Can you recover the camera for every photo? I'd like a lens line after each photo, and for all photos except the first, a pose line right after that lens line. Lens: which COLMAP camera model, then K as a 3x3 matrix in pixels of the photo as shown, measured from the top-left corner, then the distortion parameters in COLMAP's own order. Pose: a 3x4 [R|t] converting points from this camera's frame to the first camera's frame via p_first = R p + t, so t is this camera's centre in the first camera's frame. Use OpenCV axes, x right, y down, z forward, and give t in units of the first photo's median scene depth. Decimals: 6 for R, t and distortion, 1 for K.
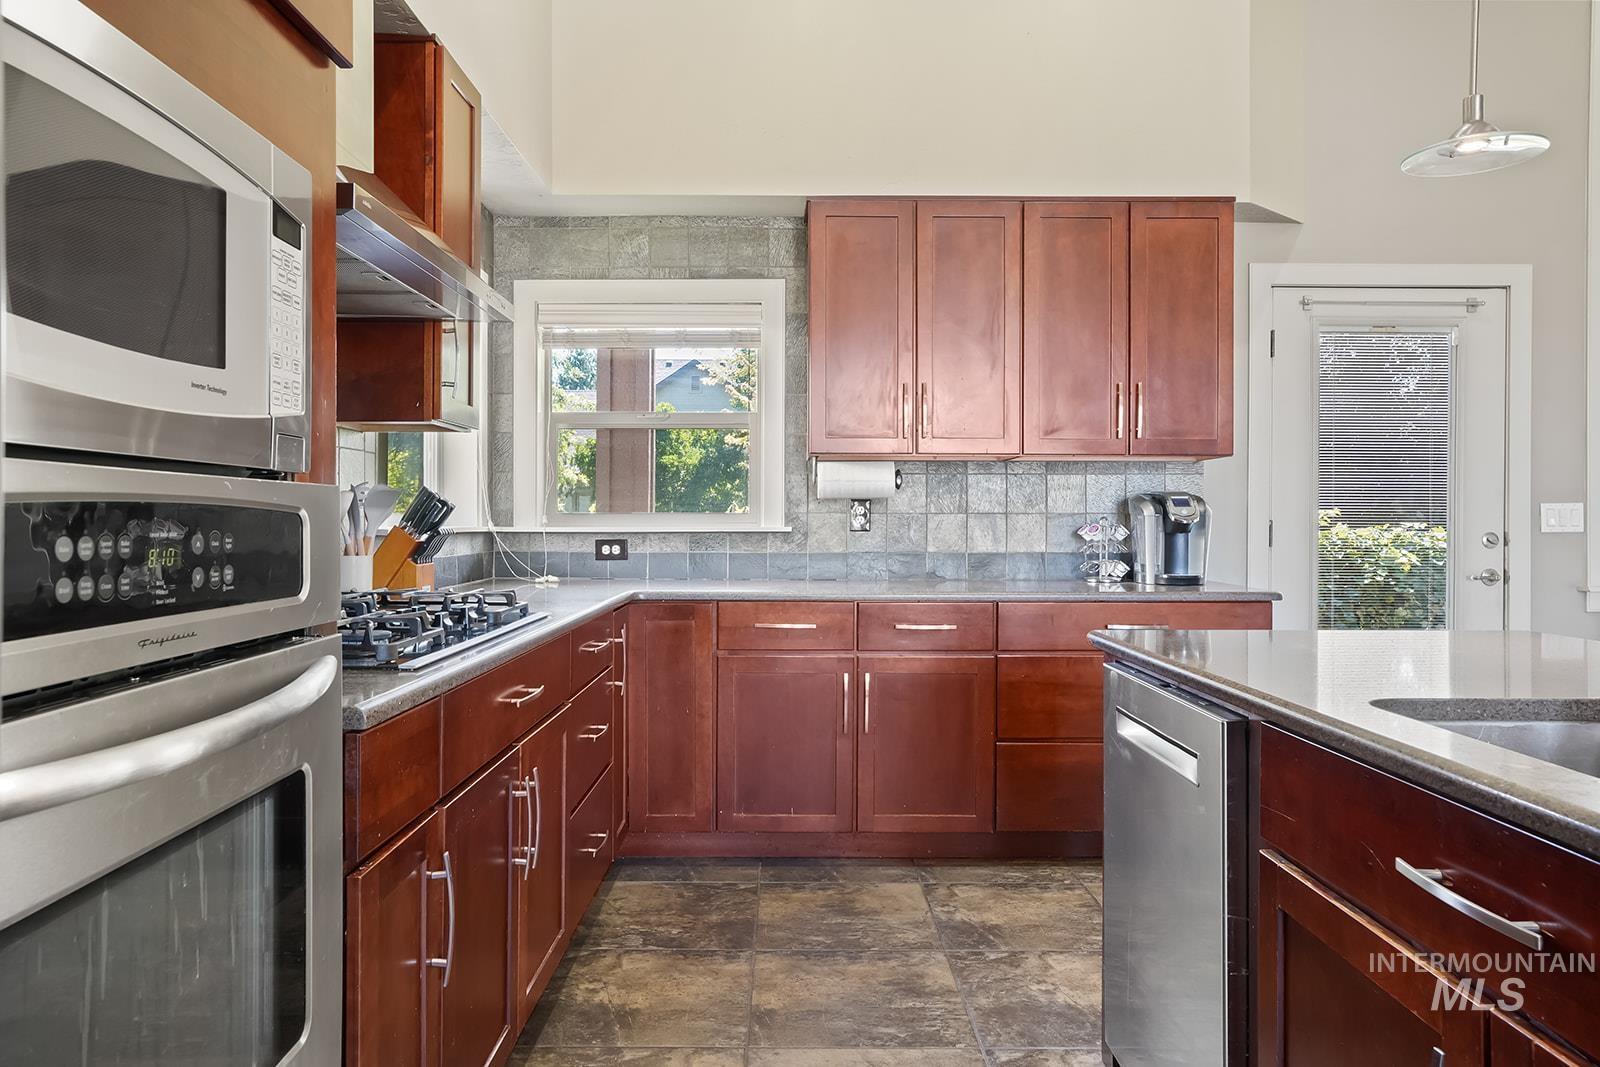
lens RADIAL K [[1056.4, 0, 819.6], [0, 1056.4, 518.3], [0, 0, 1]] dist [-0.022657, 0.001067]
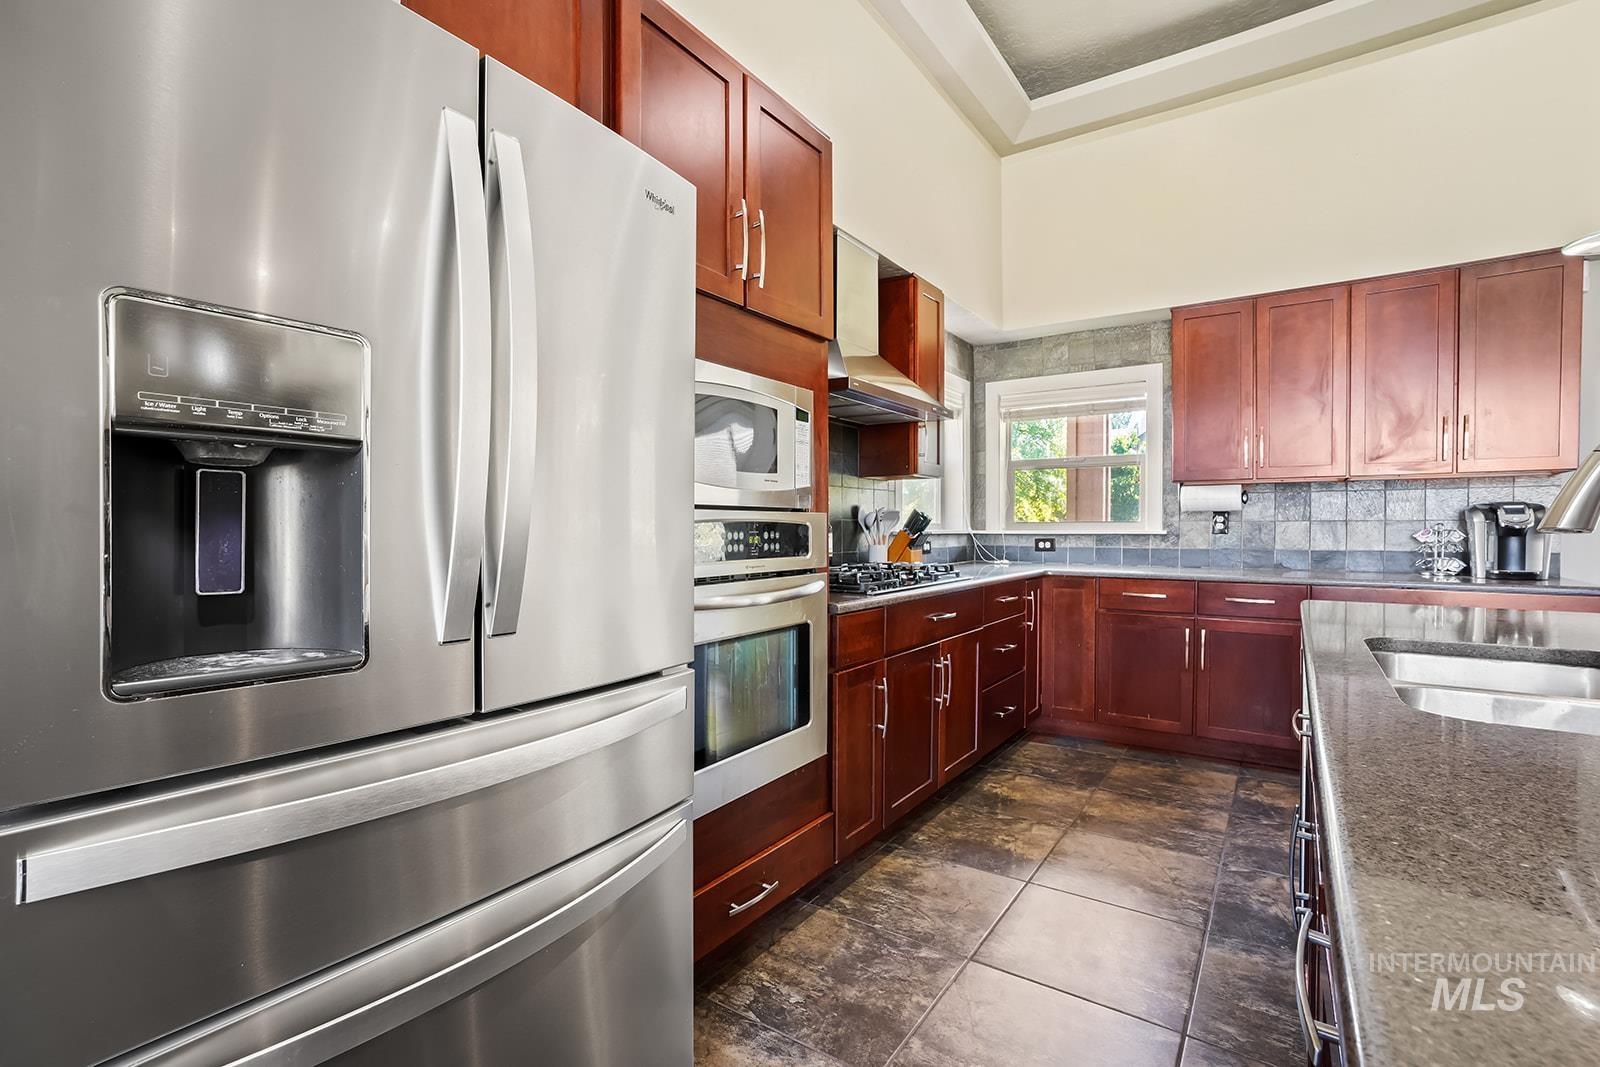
lens RADIAL K [[746.5, 0, 800.0], [0, 746.5, 533.5], [0, 0, 1]] dist [-0.062622, 0.024587]
pose [[0.820593, 0.003136, -0.571504, 0.151703], [0.003402, 0.999940, 0.010371, -0.000509], [0.571503, -0.010454, 0.820534, -0.147303]]
